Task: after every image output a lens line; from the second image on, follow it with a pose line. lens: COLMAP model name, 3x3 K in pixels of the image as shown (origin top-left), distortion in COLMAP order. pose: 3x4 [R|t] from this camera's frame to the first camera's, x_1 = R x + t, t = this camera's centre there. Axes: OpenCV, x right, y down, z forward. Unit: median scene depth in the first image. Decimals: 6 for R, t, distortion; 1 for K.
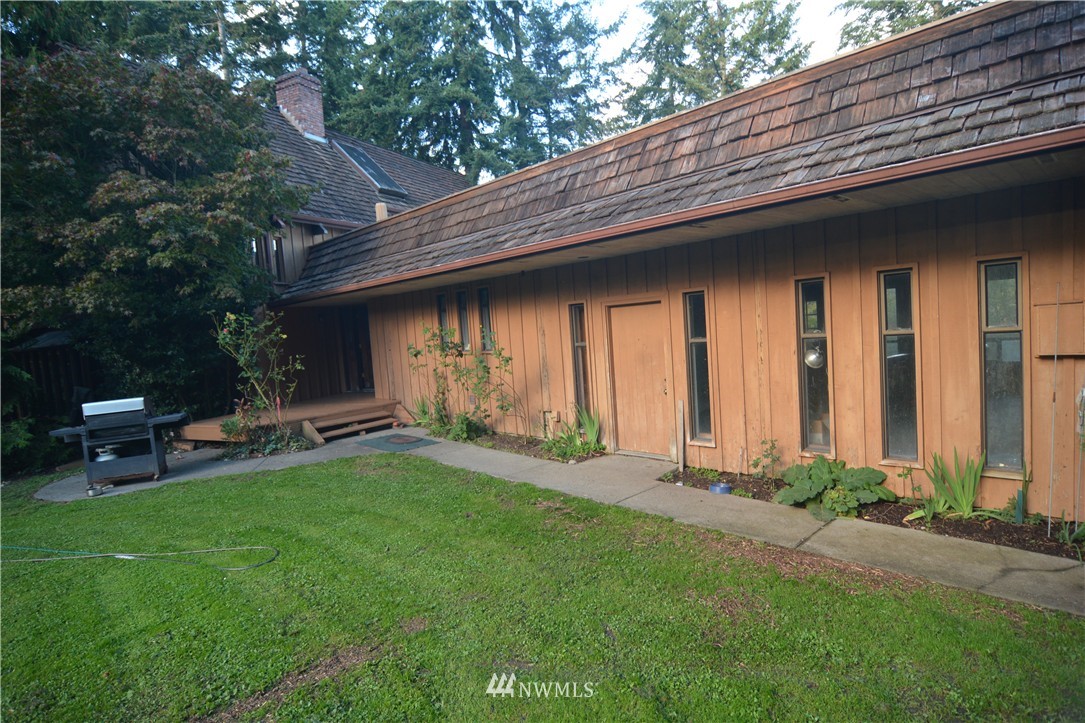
lens RADIAL K [[580.8, 0, 542.5], [0, 580.8, 361.5], [0, 0, 1]] dist [0.000060, -0.016457]
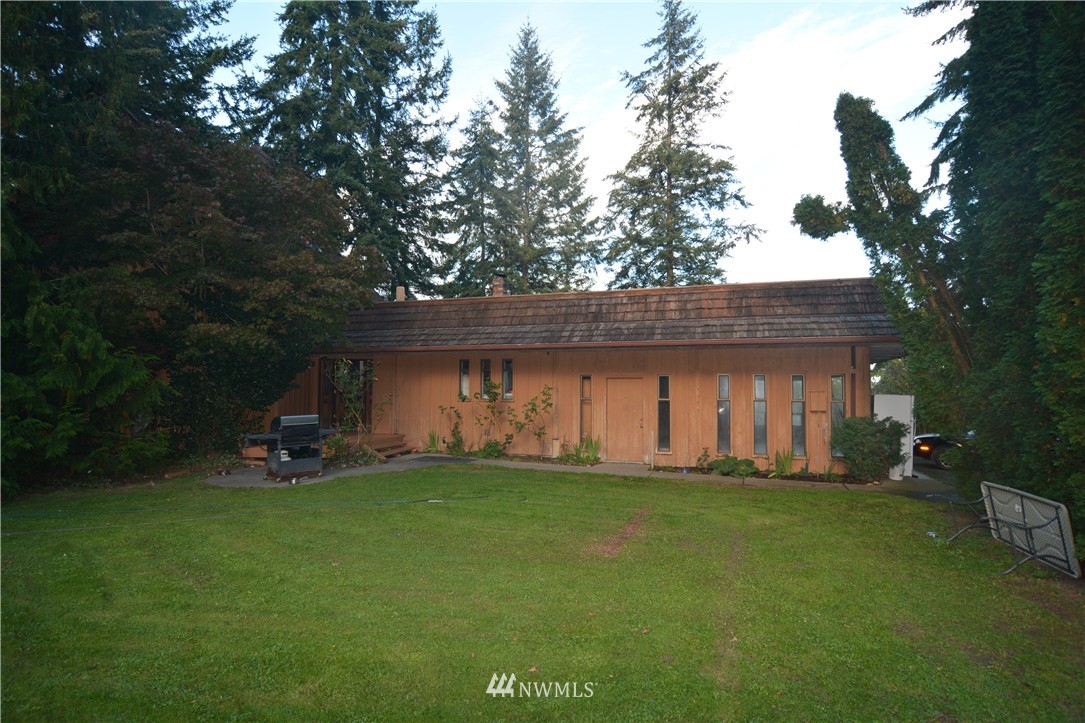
lens RADIAL K [[580.8, 0, 542.5], [0, 580.8, 361.5], [0, 0, 1]] dist [0.000060, -0.016457]
pose [[0.888086, 0.098904, 0.448910, -0.985804], [-0.041427, 0.989825, -0.136123, 0.120519], [-0.457806, 0.102292, 0.883148, -0.555272]]
